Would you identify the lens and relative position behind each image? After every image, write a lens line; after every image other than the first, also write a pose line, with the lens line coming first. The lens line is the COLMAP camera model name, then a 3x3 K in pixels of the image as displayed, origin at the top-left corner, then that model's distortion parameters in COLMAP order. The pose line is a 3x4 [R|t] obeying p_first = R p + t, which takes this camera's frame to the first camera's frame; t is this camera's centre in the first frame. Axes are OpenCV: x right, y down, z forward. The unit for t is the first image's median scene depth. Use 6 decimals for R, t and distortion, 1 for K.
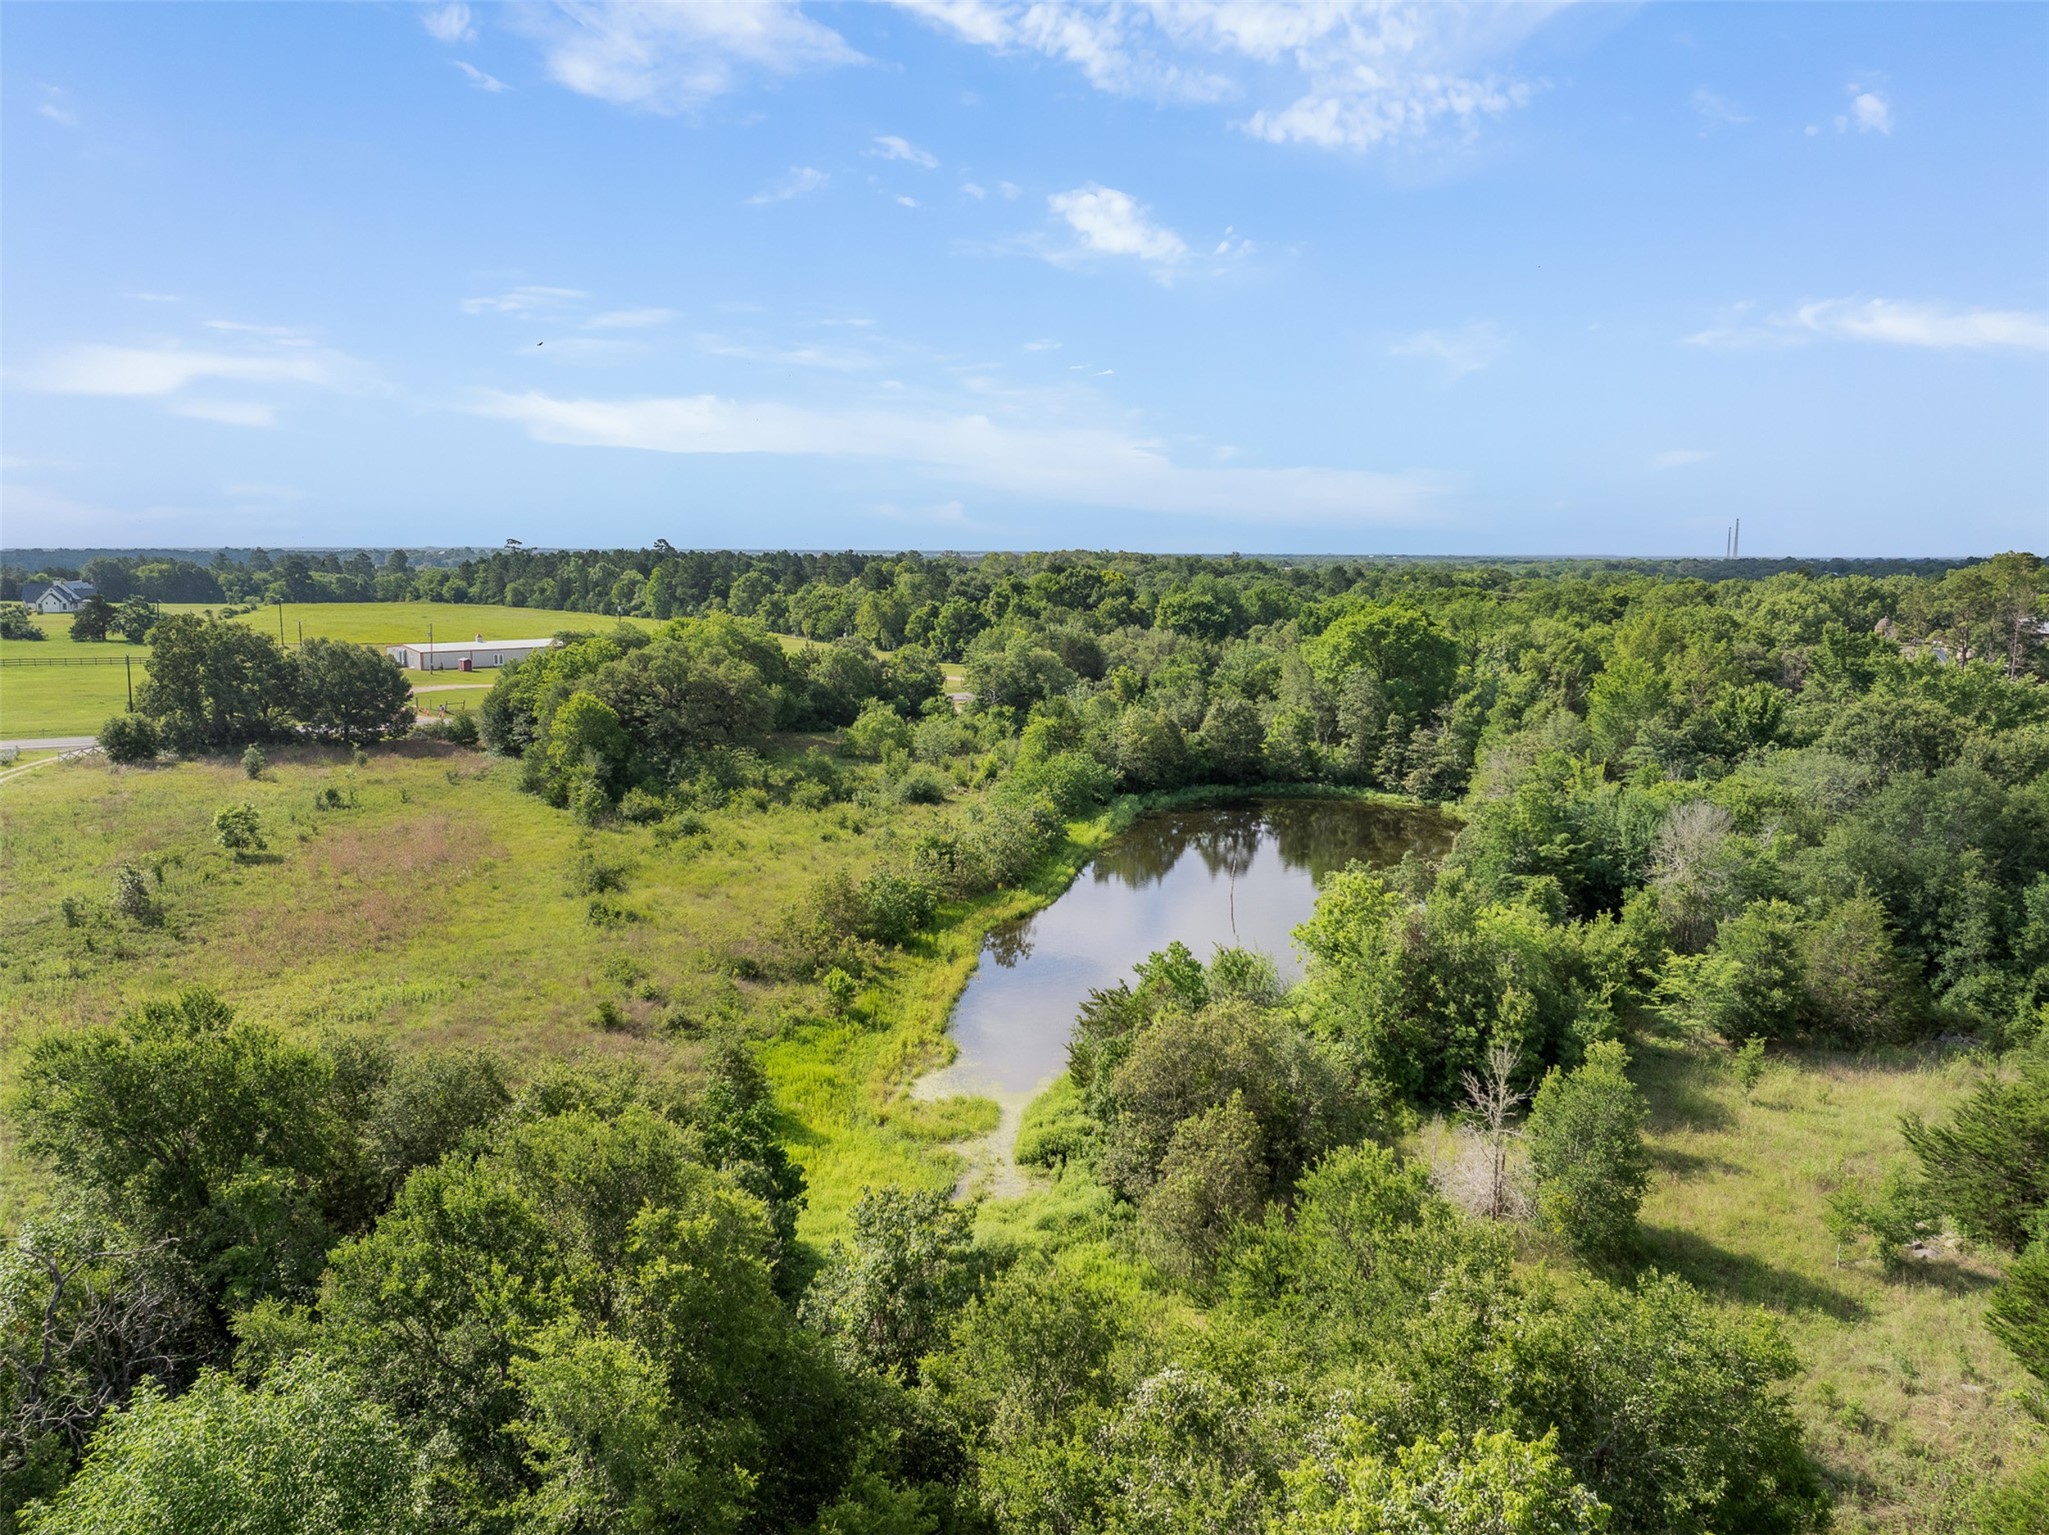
lens RADIAL K [[1434.0, 0, 1024.5], [0, 1434.0, 767.5], [0, 0, 1]] dist [-0.033886, -0.004076]
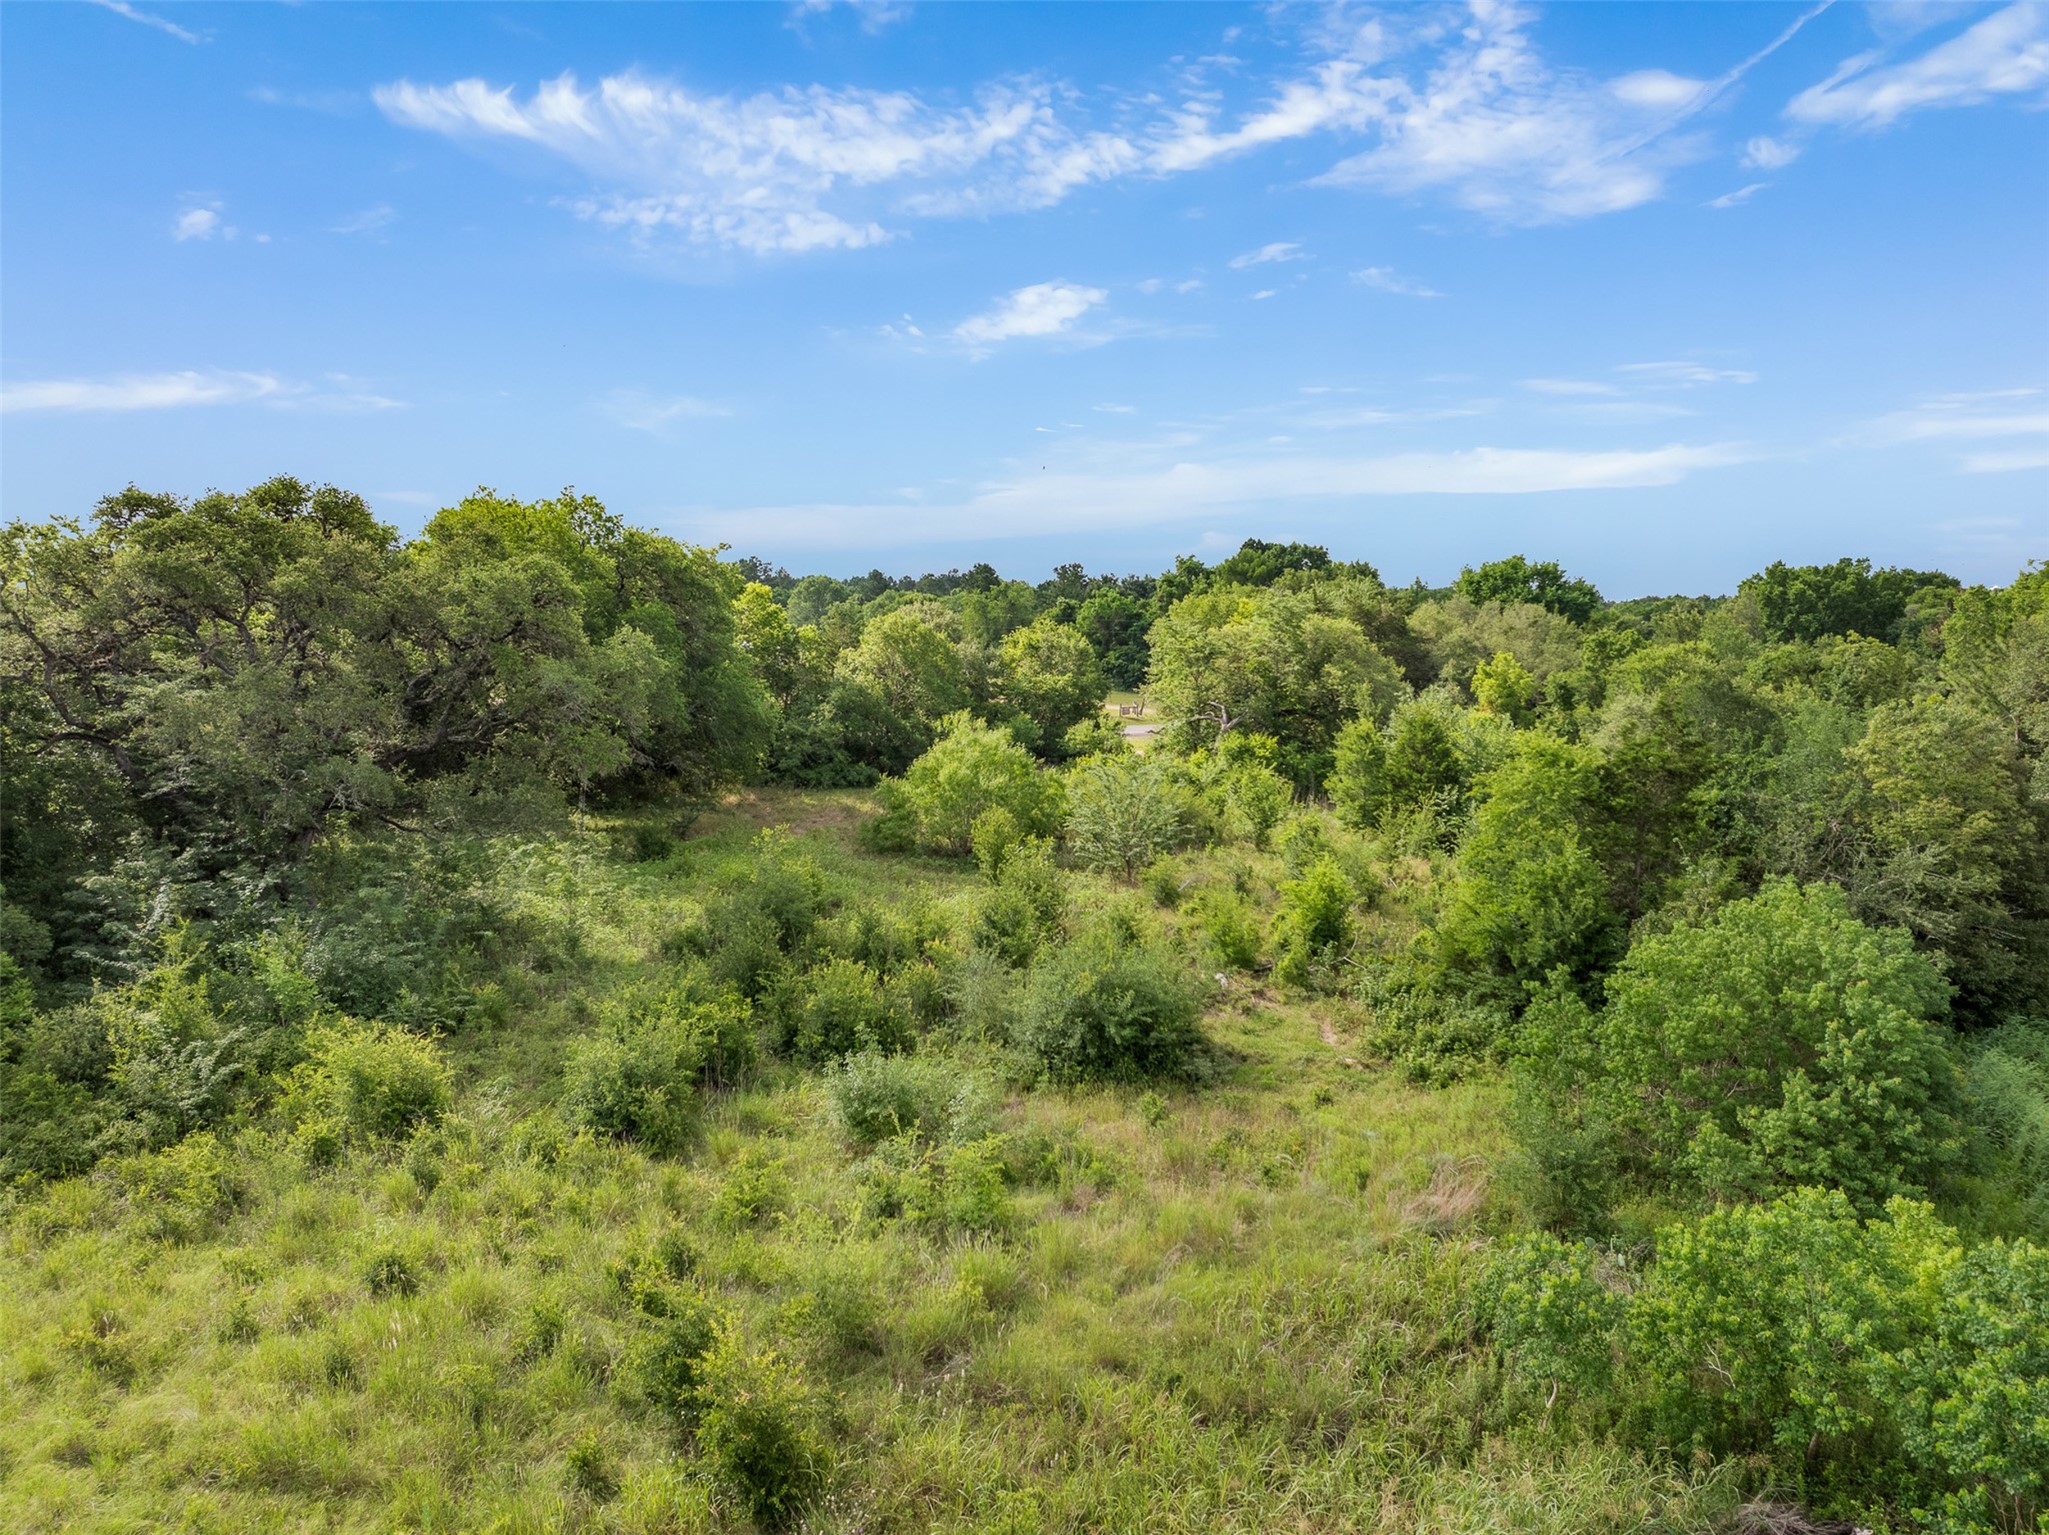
lens RADIAL K [[1434.0, 0, 1024.5], [0, 1434.0, 767.5], [0, 0, 1]] dist [-0.033886, -0.004076]
pose [[0.997003, 0.011805, -0.076456, -0.067281], [-0.015150, 0.998947, -0.043317, -0.015934], [0.075864, 0.044345, 0.996132, 0.715627]]
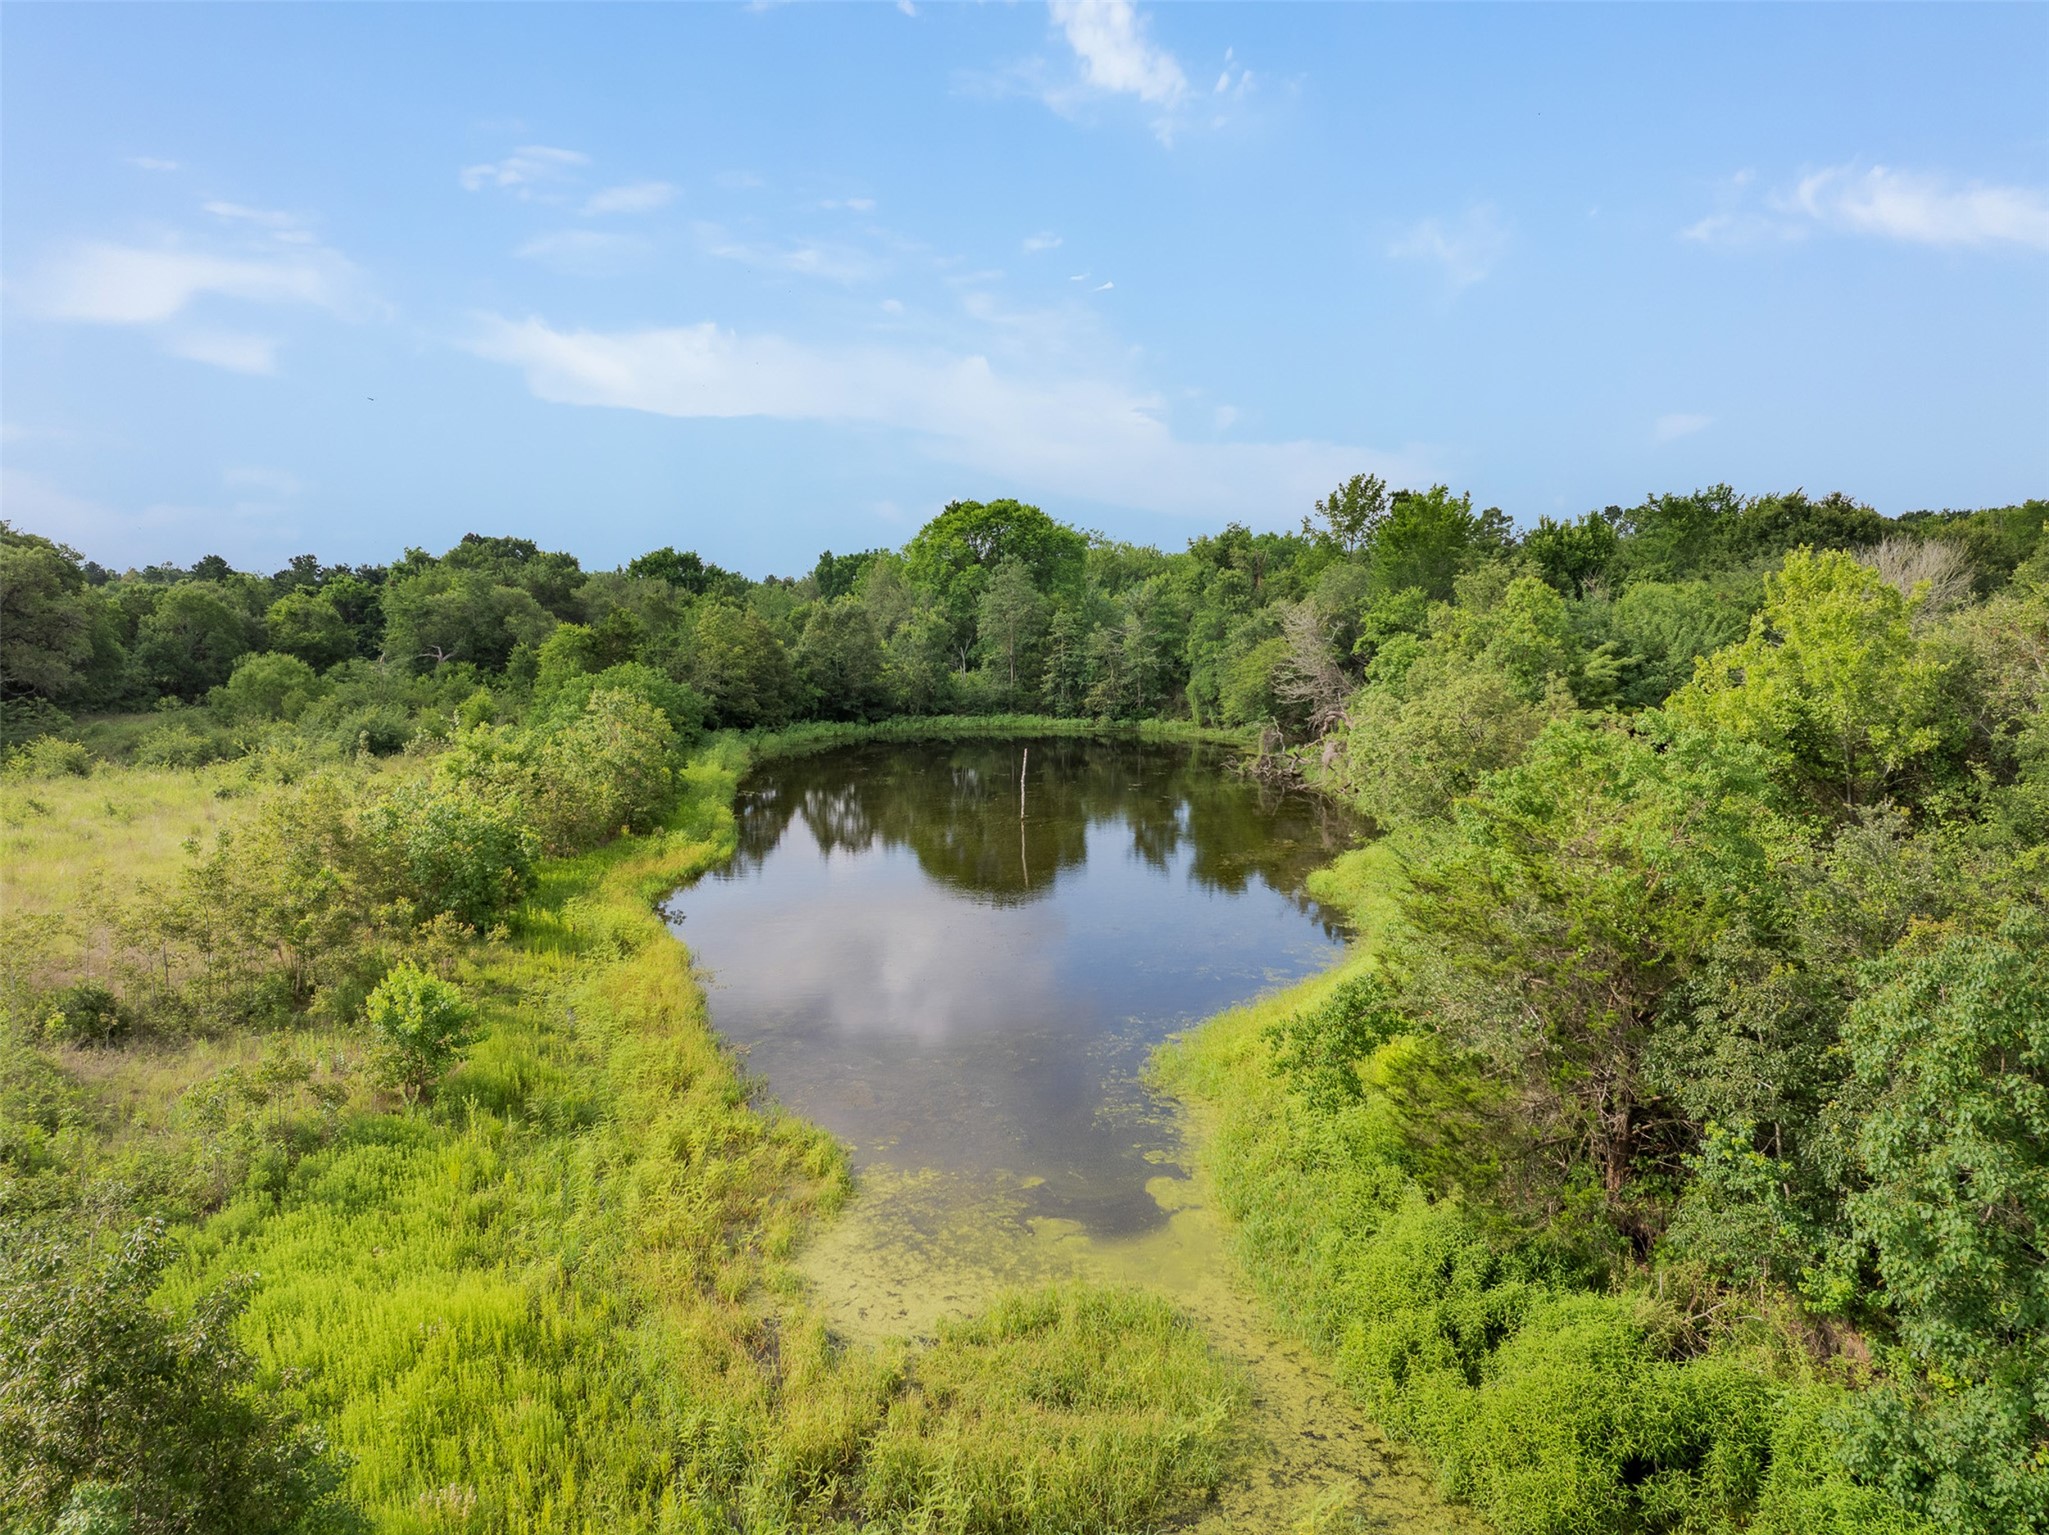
lens RADIAL K [[1434.0, 0, 1024.5], [0, 1434.0, 767.5], [0, 0, 1]] dist [-0.033886, -0.004076]
pose [[0.909133, -0.057241, 0.412553, -0.070343], [0.073279, 0.997043, -0.023146, 0.058858], [-0.410009, 0.051274, 0.910639, 0.331760]]
